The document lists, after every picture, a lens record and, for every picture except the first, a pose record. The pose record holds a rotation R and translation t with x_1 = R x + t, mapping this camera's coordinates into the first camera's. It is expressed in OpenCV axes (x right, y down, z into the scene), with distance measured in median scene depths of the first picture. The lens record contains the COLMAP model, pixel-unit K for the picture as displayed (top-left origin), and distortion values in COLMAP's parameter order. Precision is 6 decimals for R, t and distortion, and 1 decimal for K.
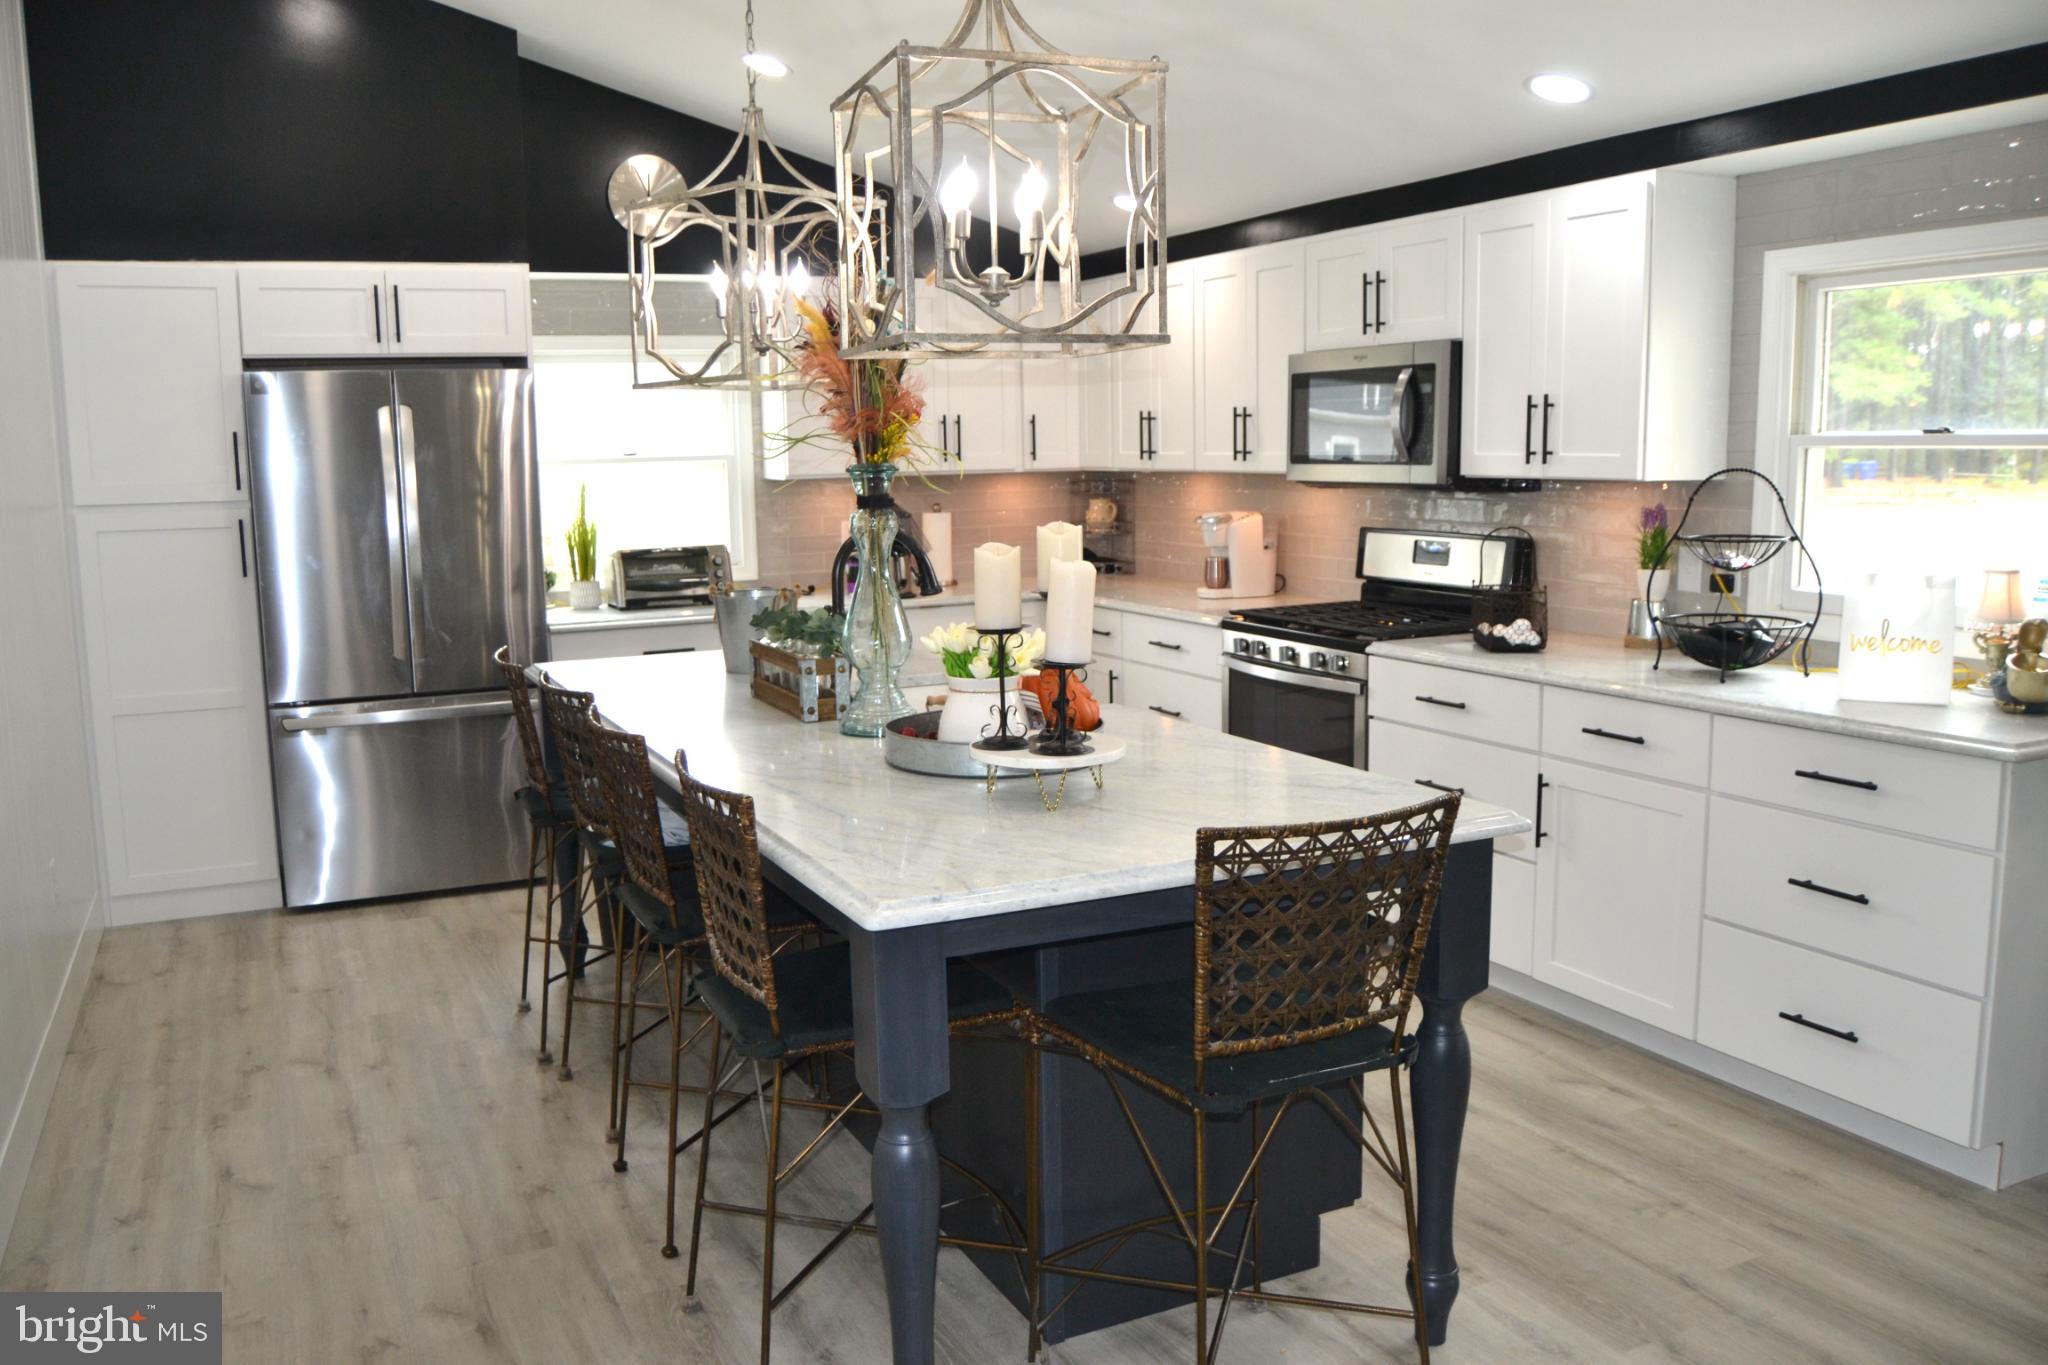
lens RADIAL K [[1623.5, 0, 1003.1], [0, 1623.5, 677.6], [0, 0, 1]] dist [-0.097133, 0.042176]
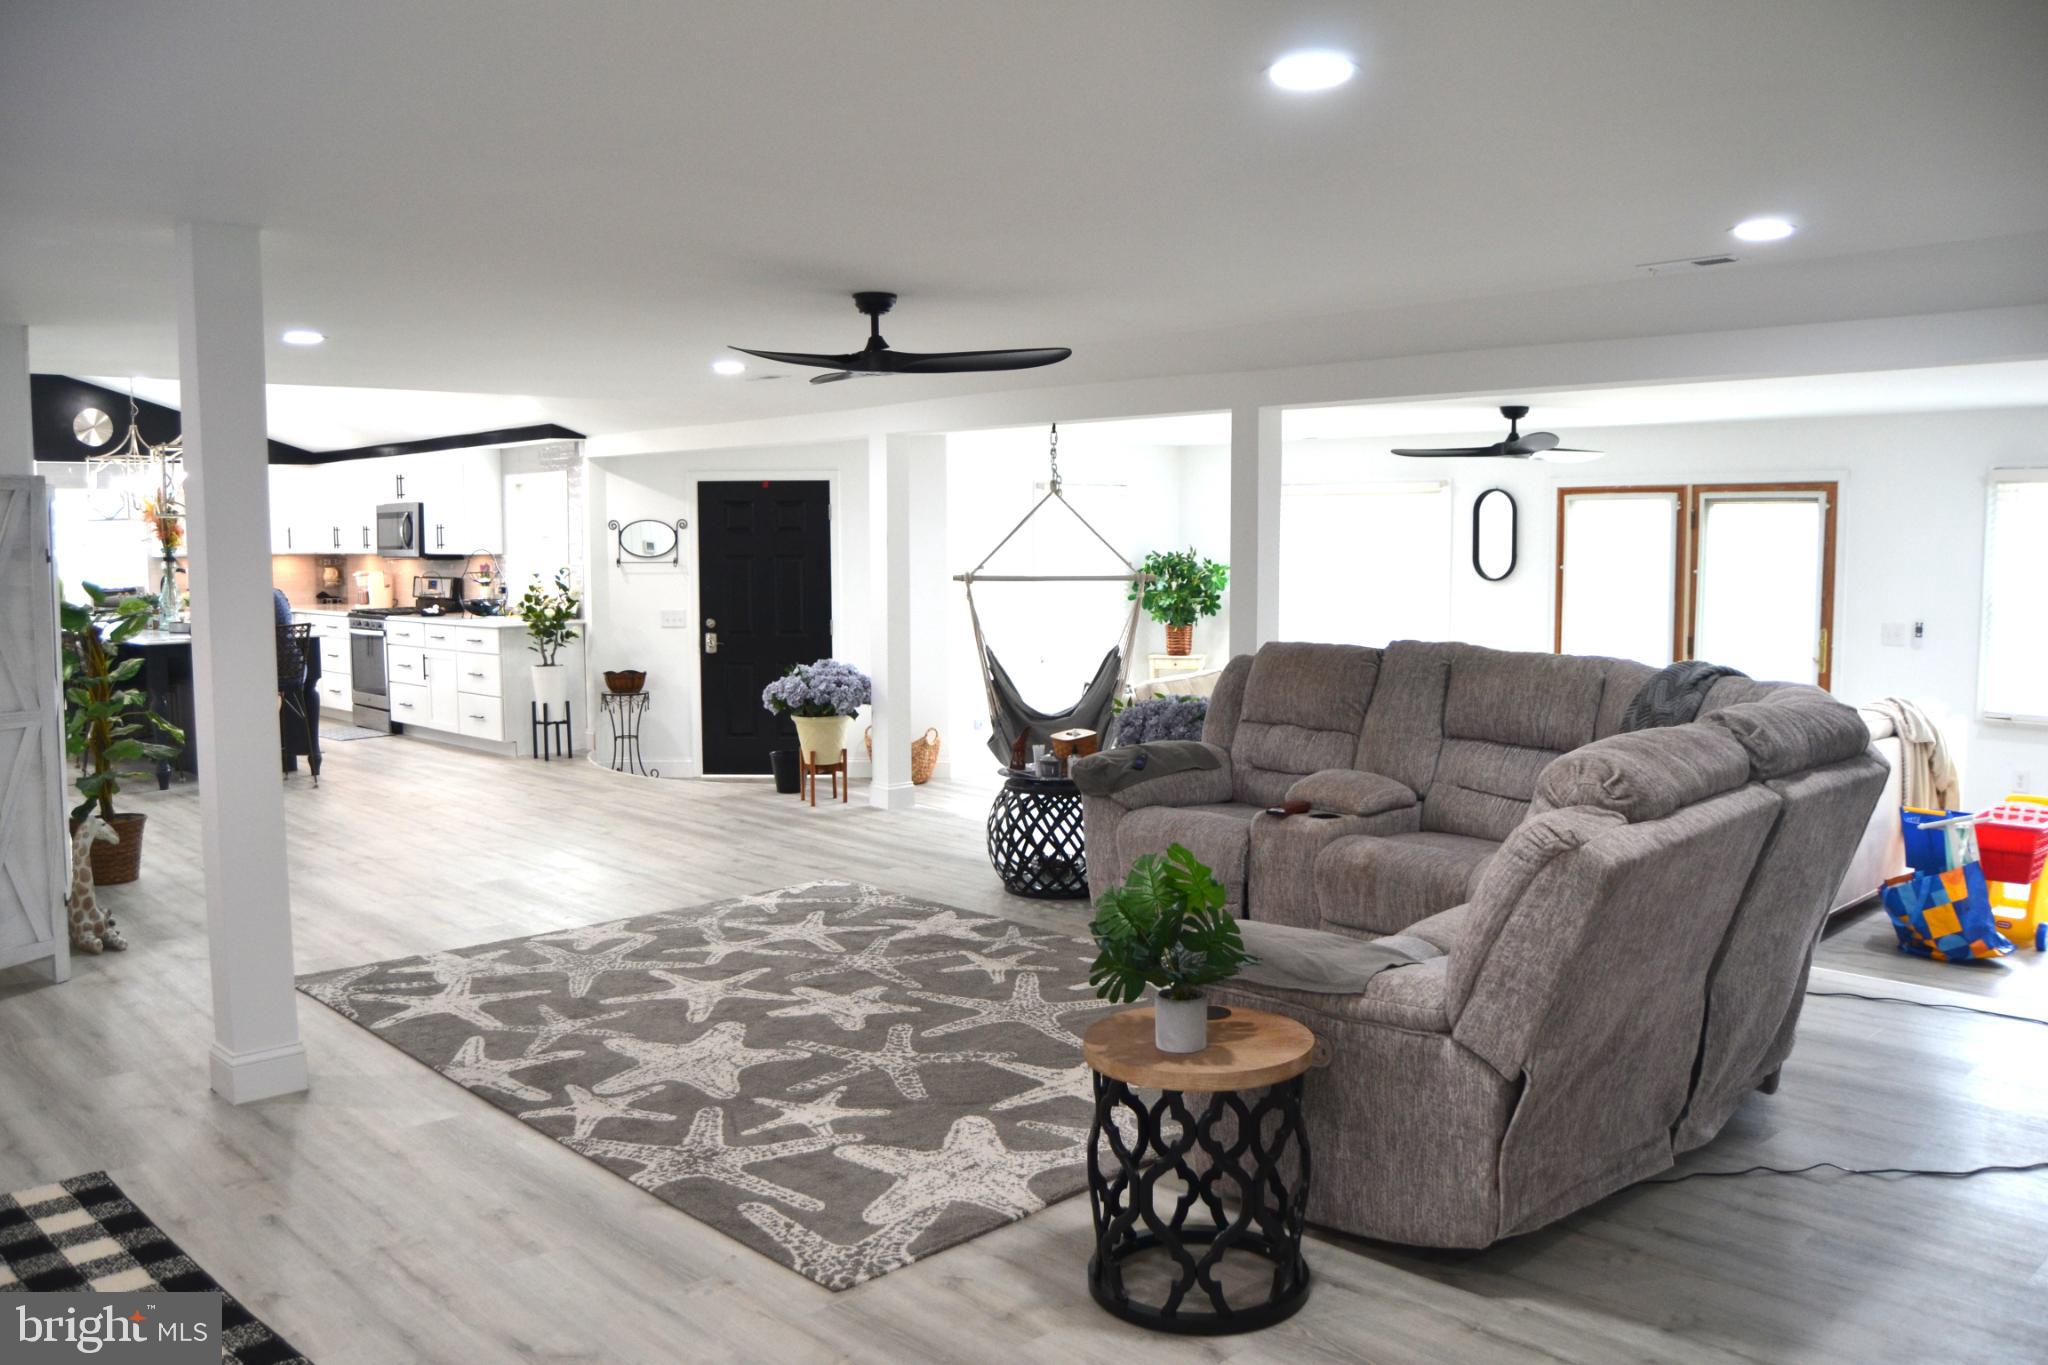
lens RADIAL K [[1623.5, 0, 991.1], [0, 1623.5, 687.0], [0, 0, 1]] dist [-0.097133, 0.042176]
pose [[0.953807, -0.015586, 0.300016, 0.441884], [0.031380, 0.998359, -0.047899, 0.291078], [-0.298777, 0.055100, 0.952731, -2.076171]]
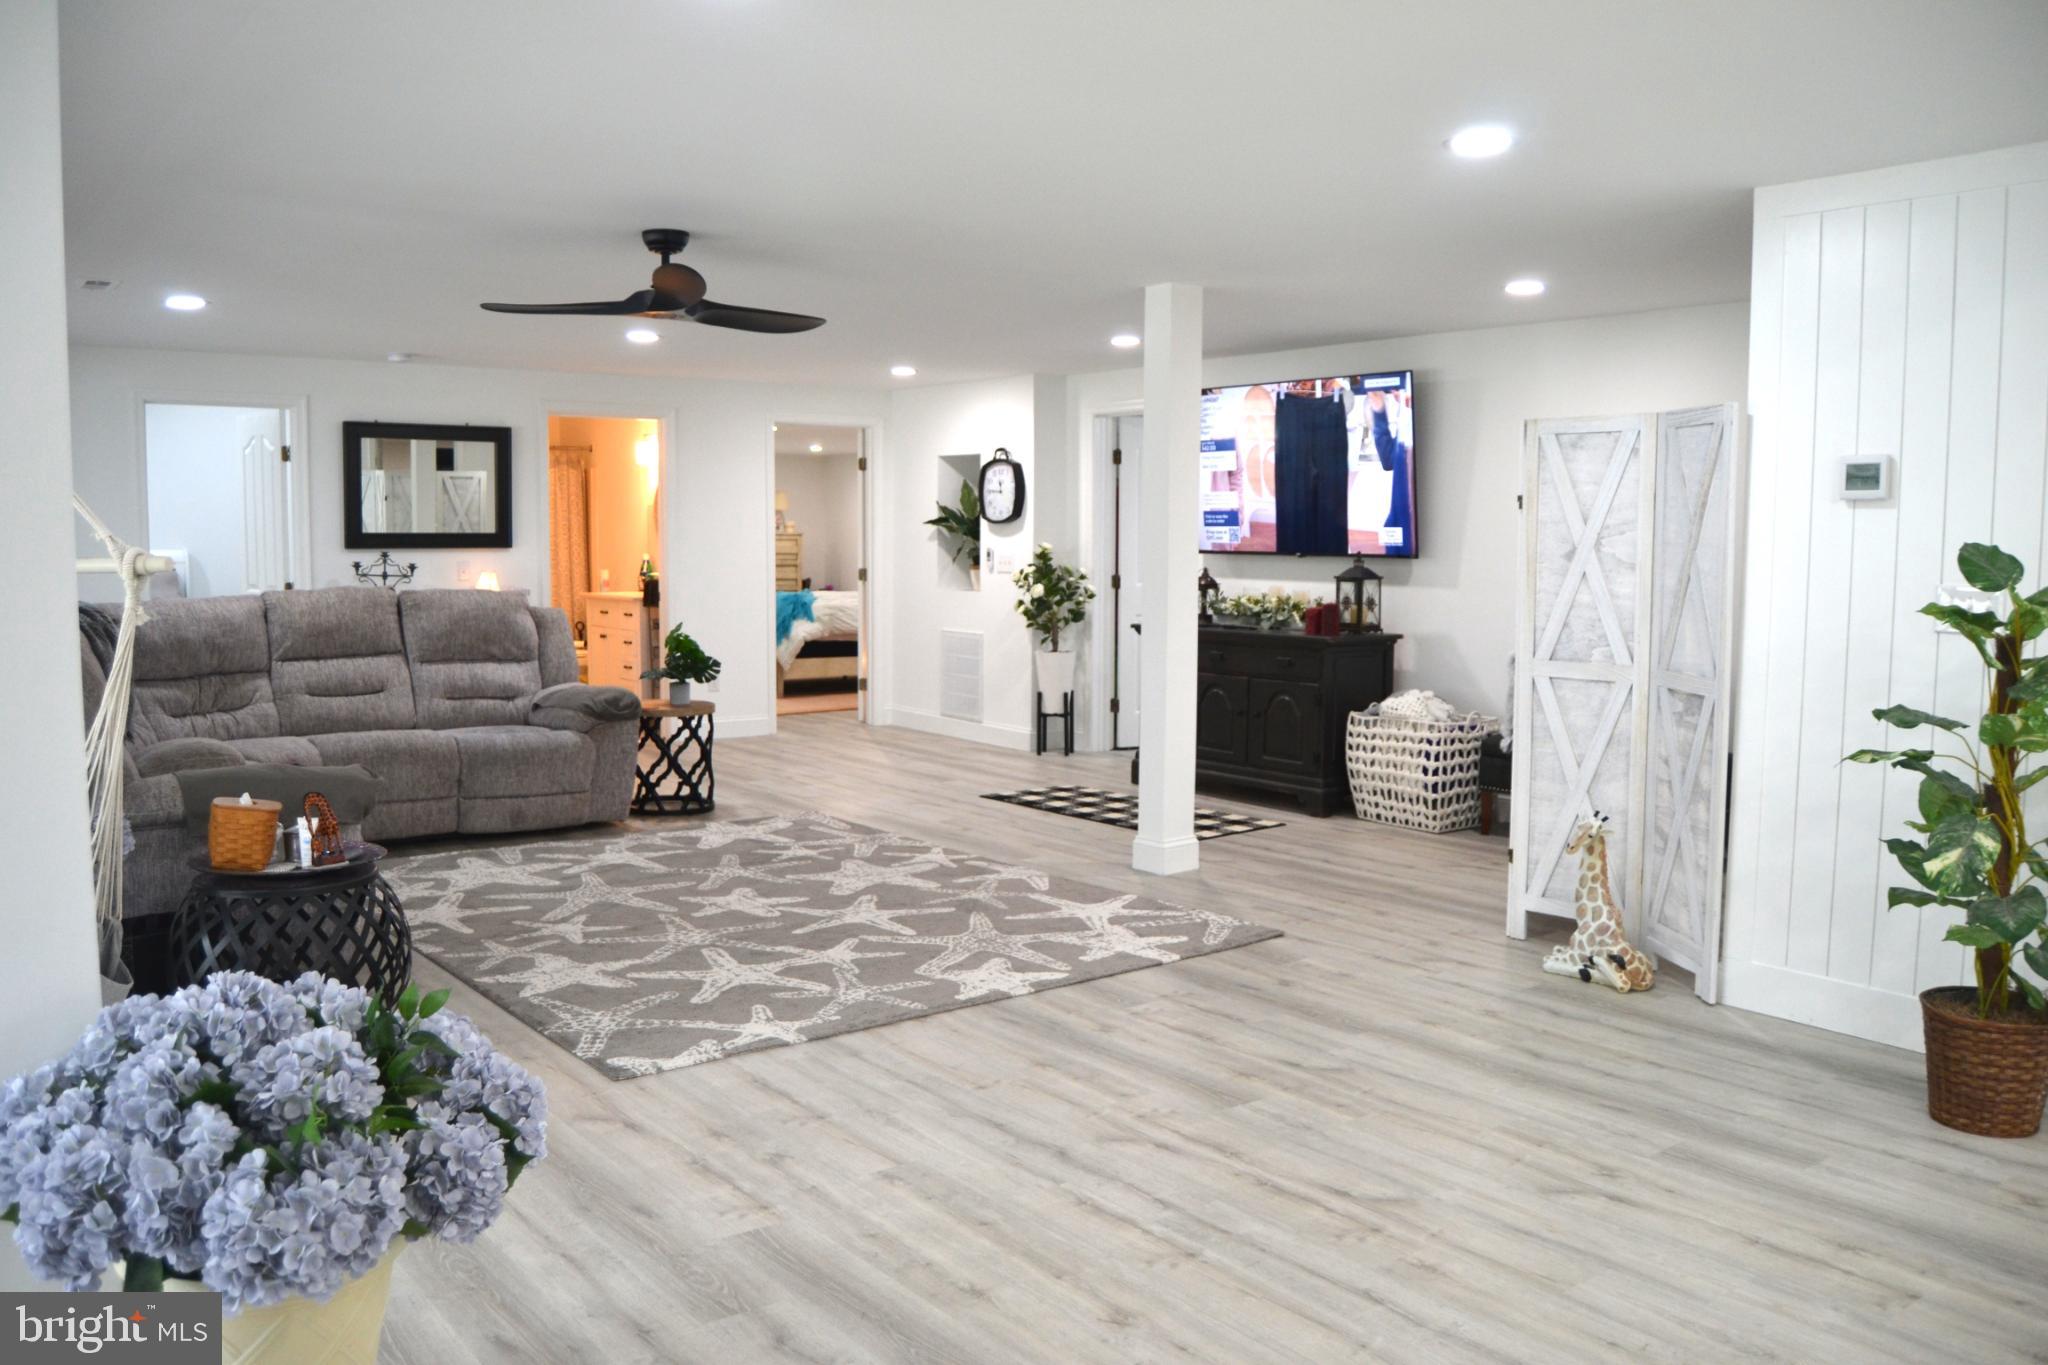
lens RADIAL K [[1623.5, 0, 1002.7], [0, 1623.5, 693.3], [0, 0, 1]] dist [-0.097133, 0.042176]
pose [[-0.979768, 0.033923, -0.197241, 0.760607], [-0.014340, 0.971098, 0.238249, -0.057062], [0.199622, 0.236258, -0.950964, 0.582249]]
